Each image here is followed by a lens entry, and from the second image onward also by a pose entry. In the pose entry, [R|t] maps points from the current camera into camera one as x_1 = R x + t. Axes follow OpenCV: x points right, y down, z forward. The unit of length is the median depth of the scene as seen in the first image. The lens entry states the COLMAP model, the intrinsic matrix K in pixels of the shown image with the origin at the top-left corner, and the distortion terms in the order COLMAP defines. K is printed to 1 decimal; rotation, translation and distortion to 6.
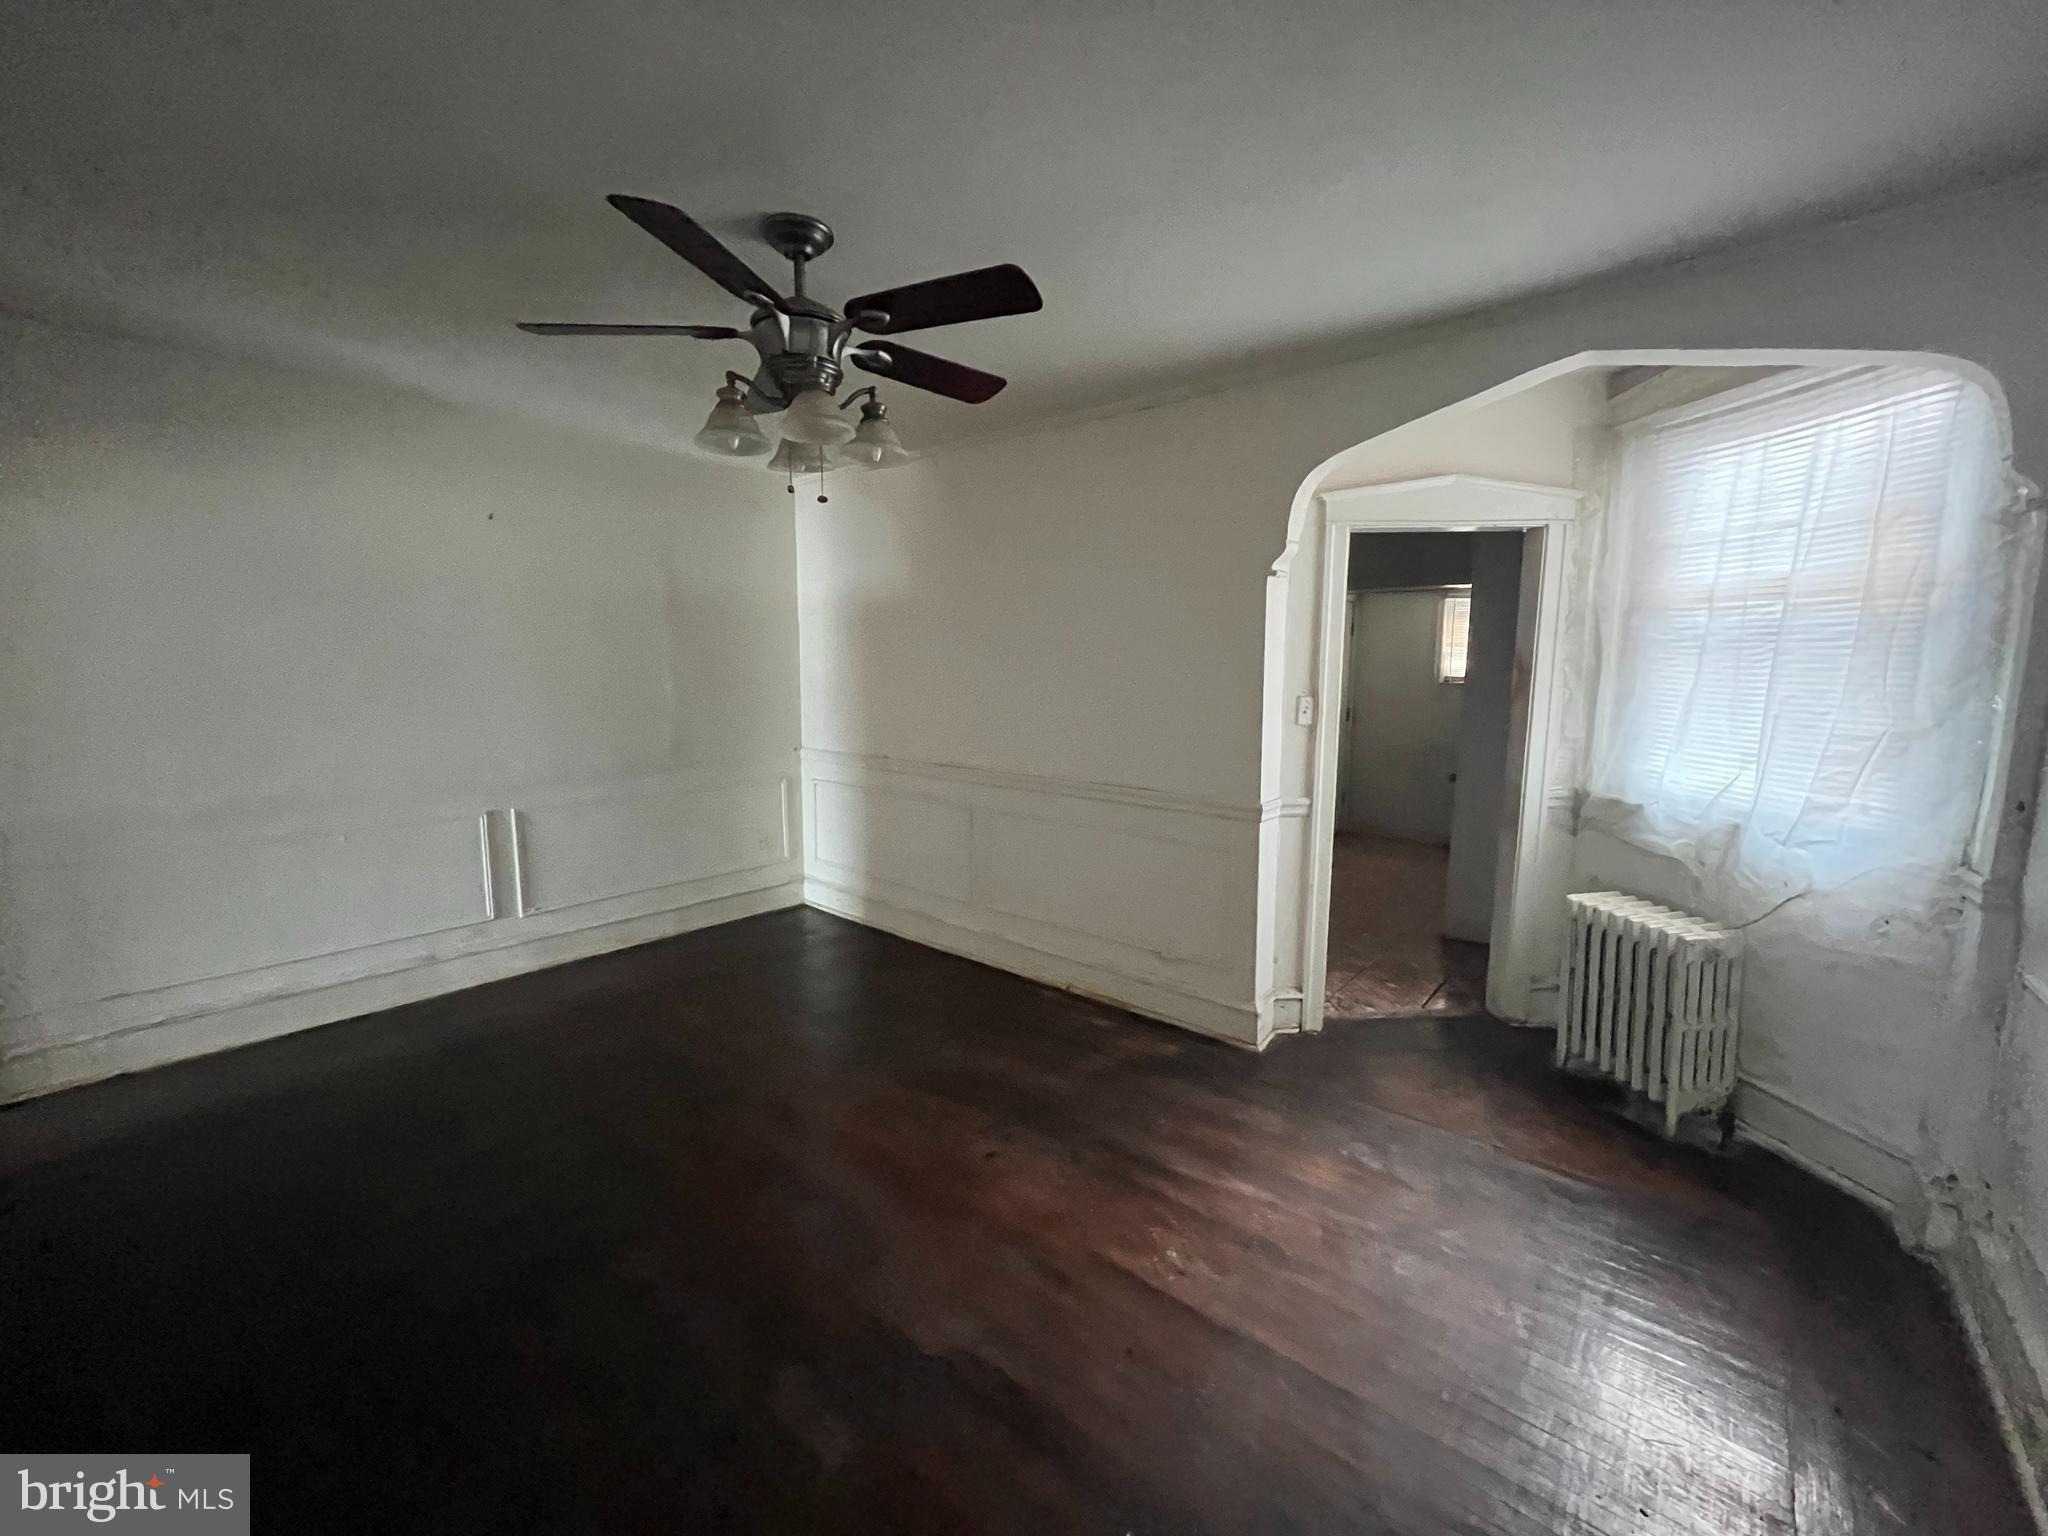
lens RADIAL K [[820.2, 0, 1018.5], [0, 820.2, 774.7], [0, 0, 1]] dist [-0.001692, -0.000618]
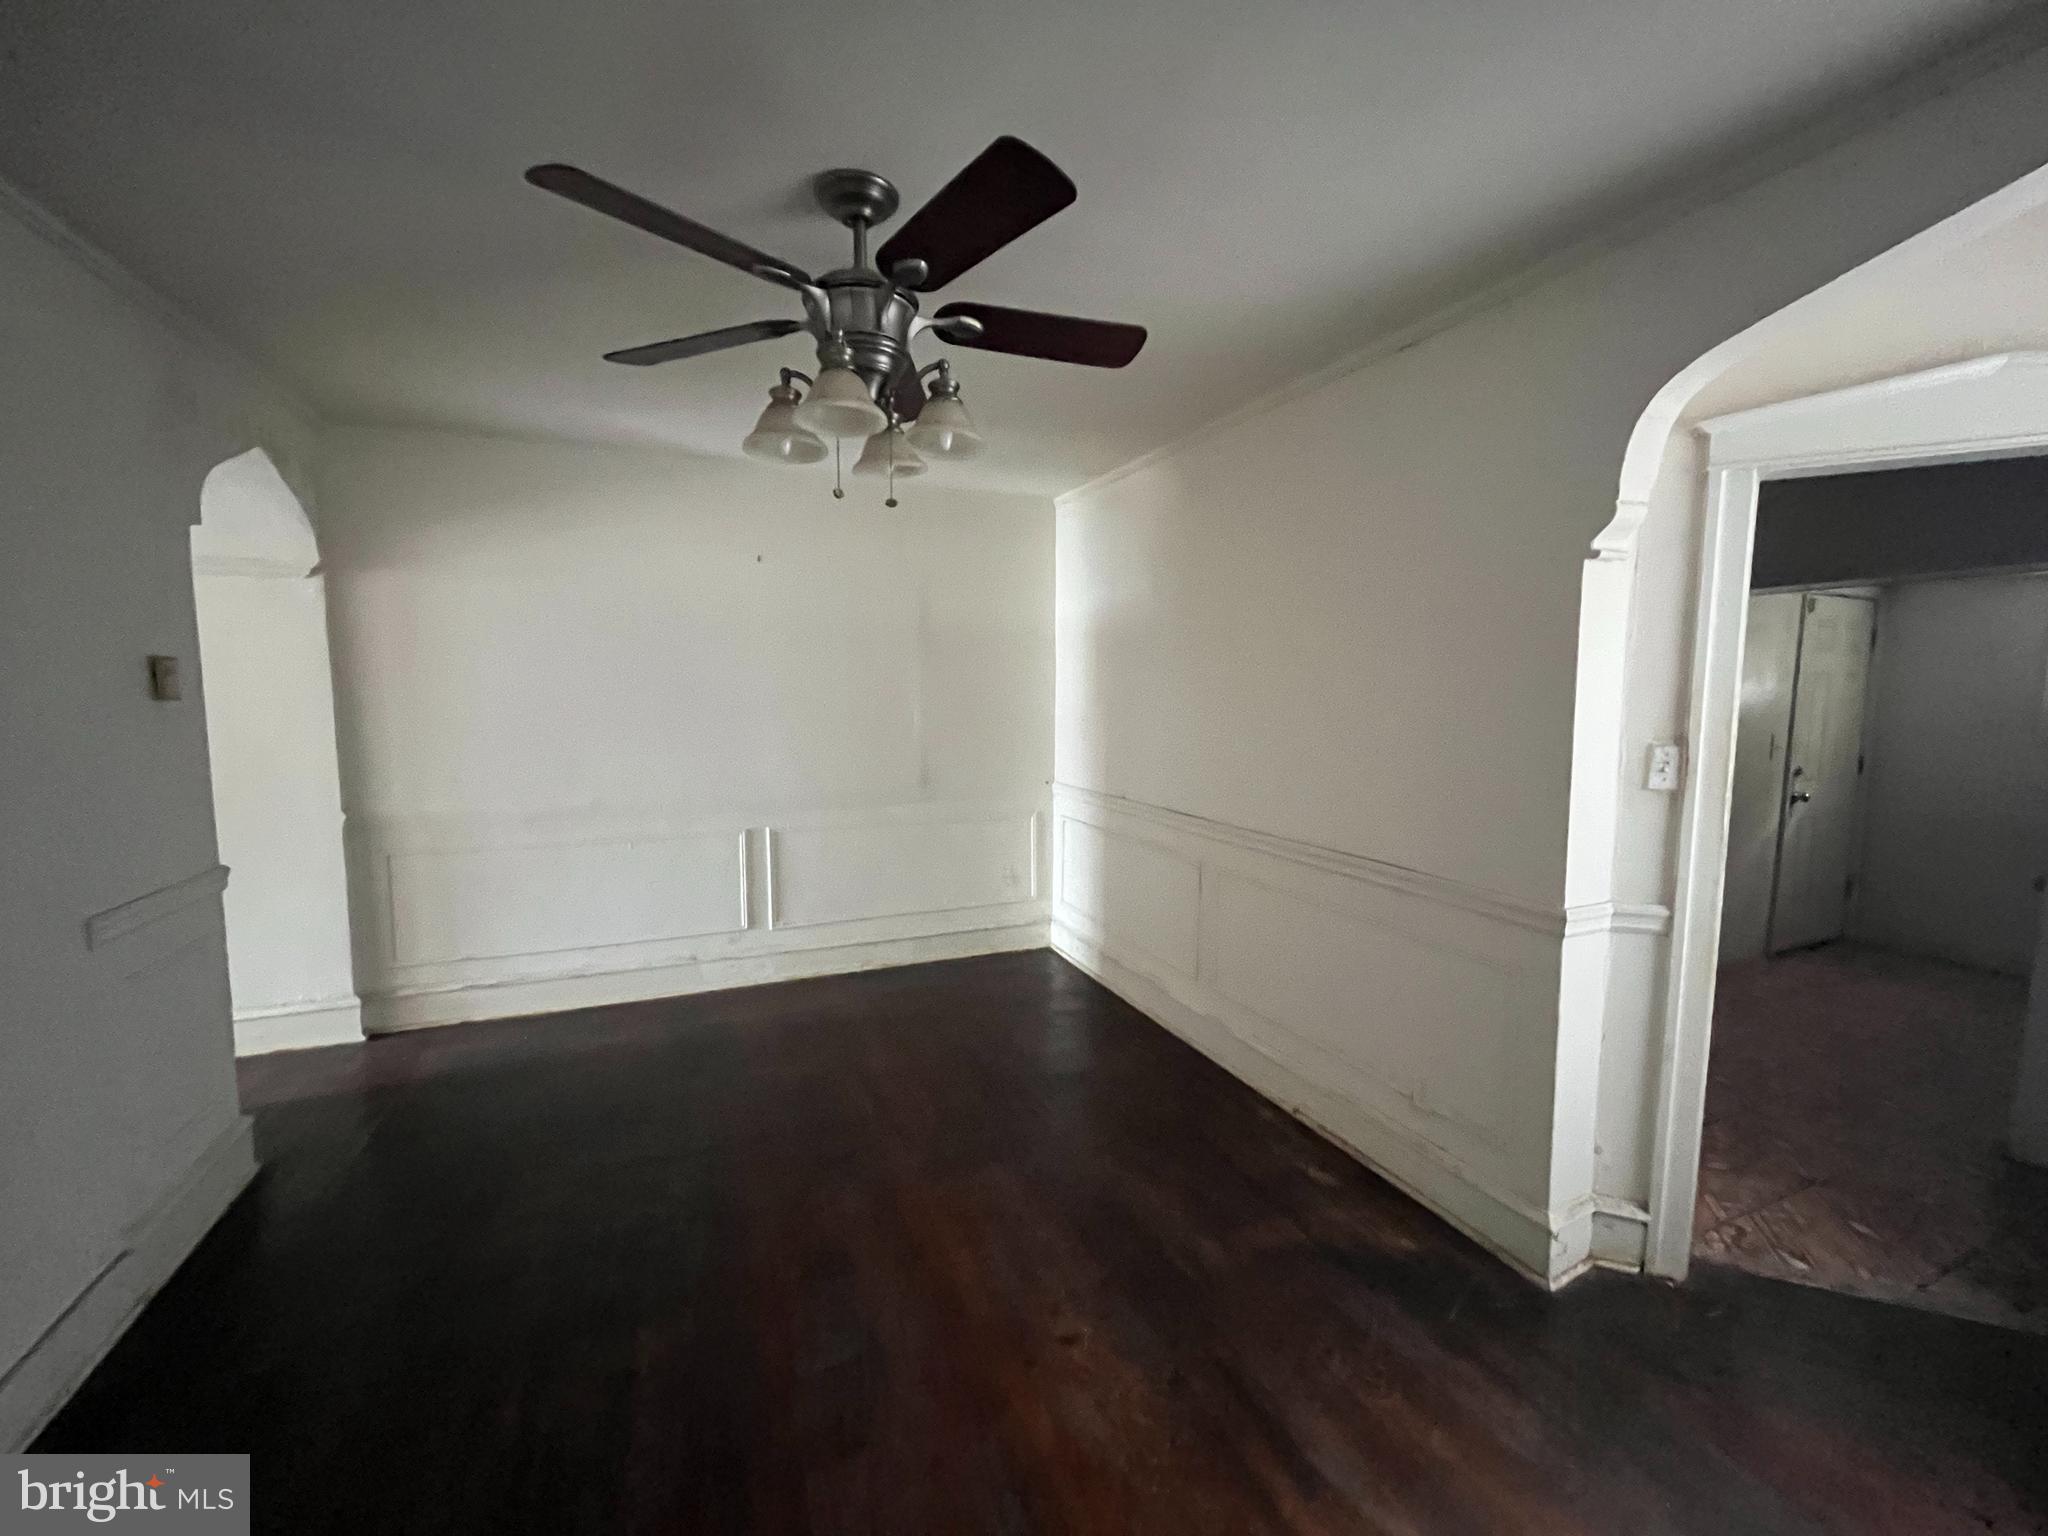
lens RADIAL K [[820.2, 0, 1034.4], [0, 820.2, 774.7], [0, 0, 1]] dist [-0.001692, -0.000618]
pose [[0.895495, 0.043595, -0.442931, 0.194915], [-0.057223, 0.998209, -0.017443, -0.034122], [0.441378, 0.040966, 0.896386, 0.219726]]
